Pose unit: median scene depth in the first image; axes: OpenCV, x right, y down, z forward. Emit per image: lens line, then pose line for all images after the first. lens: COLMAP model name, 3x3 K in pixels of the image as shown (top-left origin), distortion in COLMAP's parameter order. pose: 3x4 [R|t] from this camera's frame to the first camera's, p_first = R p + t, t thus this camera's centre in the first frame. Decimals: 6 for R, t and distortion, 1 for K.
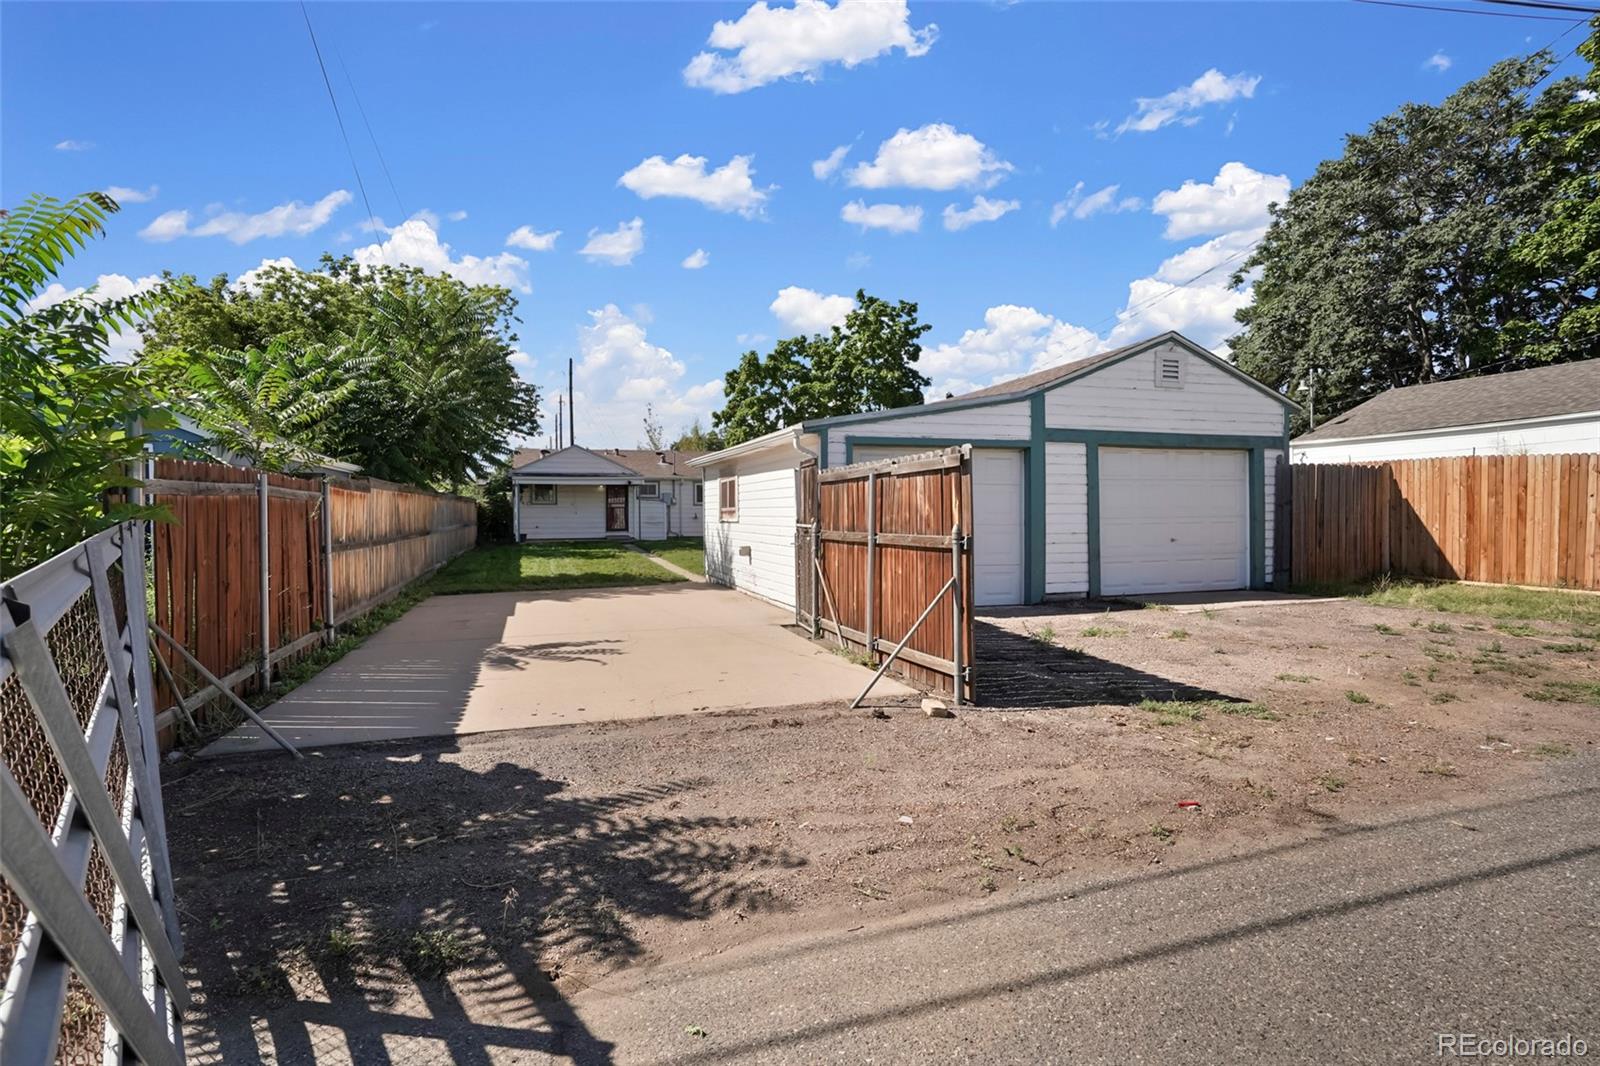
lens RADIAL K [[851.5, 0, 784.4], [0, 851.5, 538.3], [0, 0, 1]] dist [-0.040795, 0.018484]
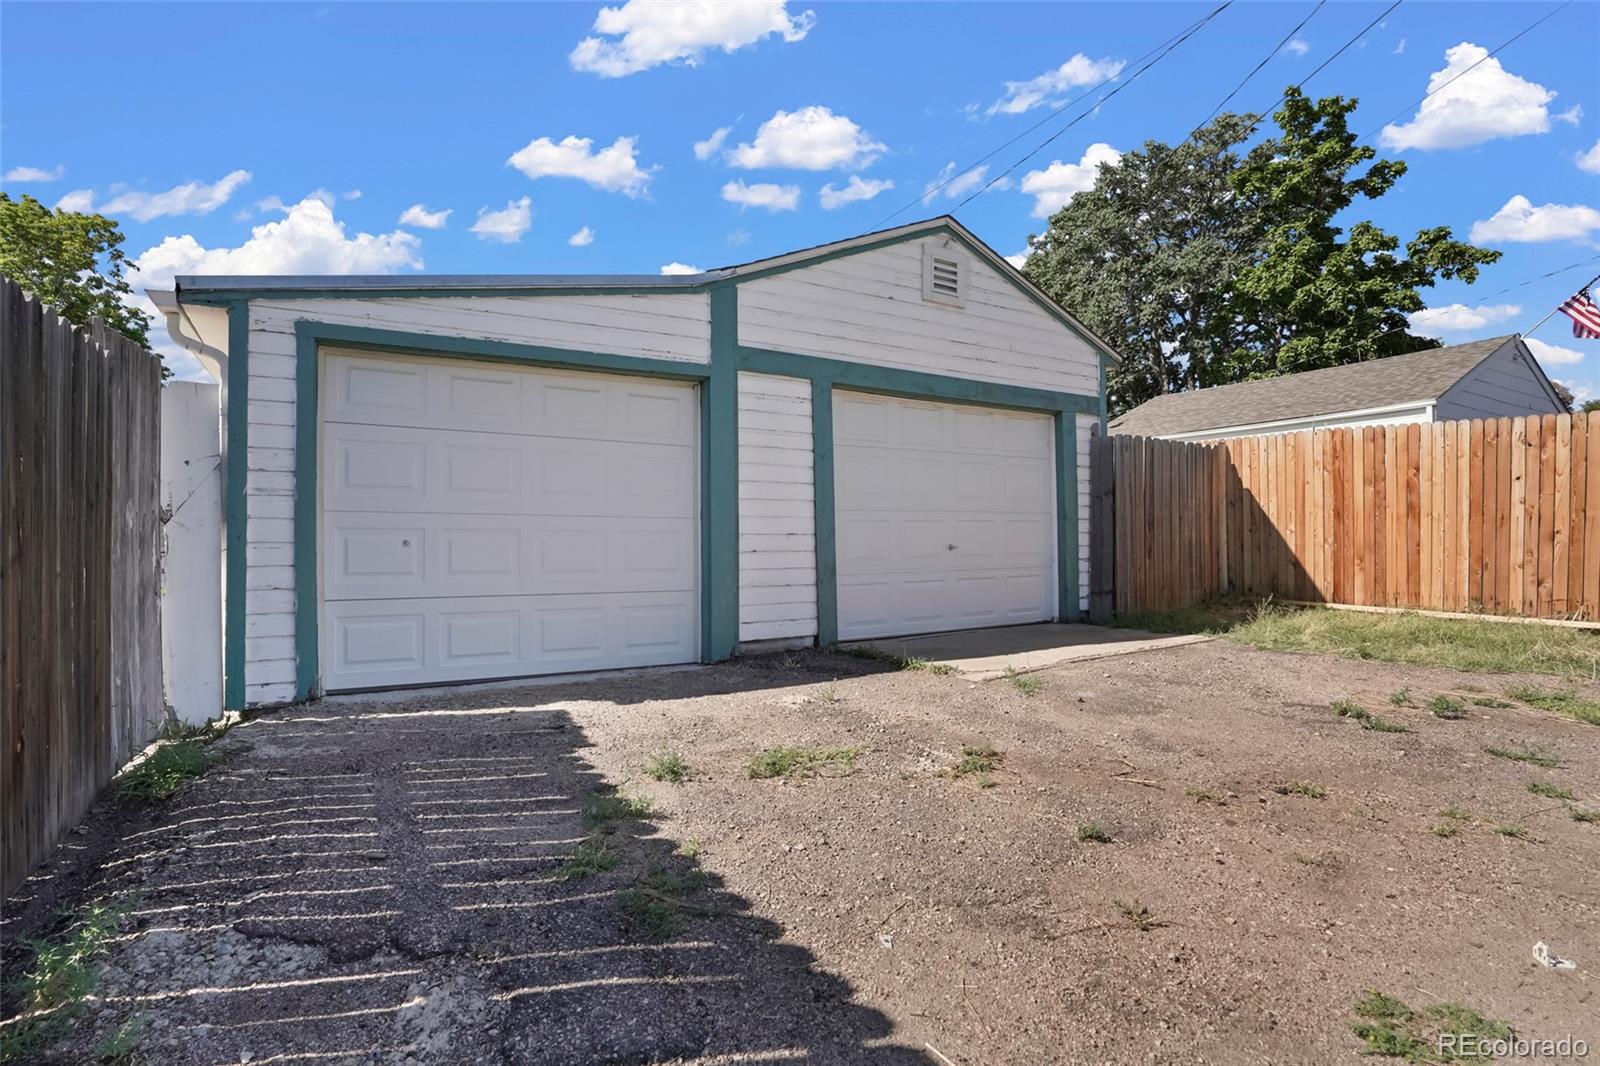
lens RADIAL K [[784.9, 0, 793.0], [0, 784.9, 529.4], [0, 0, 1]] dist [-0.037092, -0.001038]
pose [[0.970878, 0.004465, 0.239531, 0.207406], [0.004300, 0.999340, -0.036058, 0.009444], [-0.239534, 0.036038, 0.970219, 0.466293]]
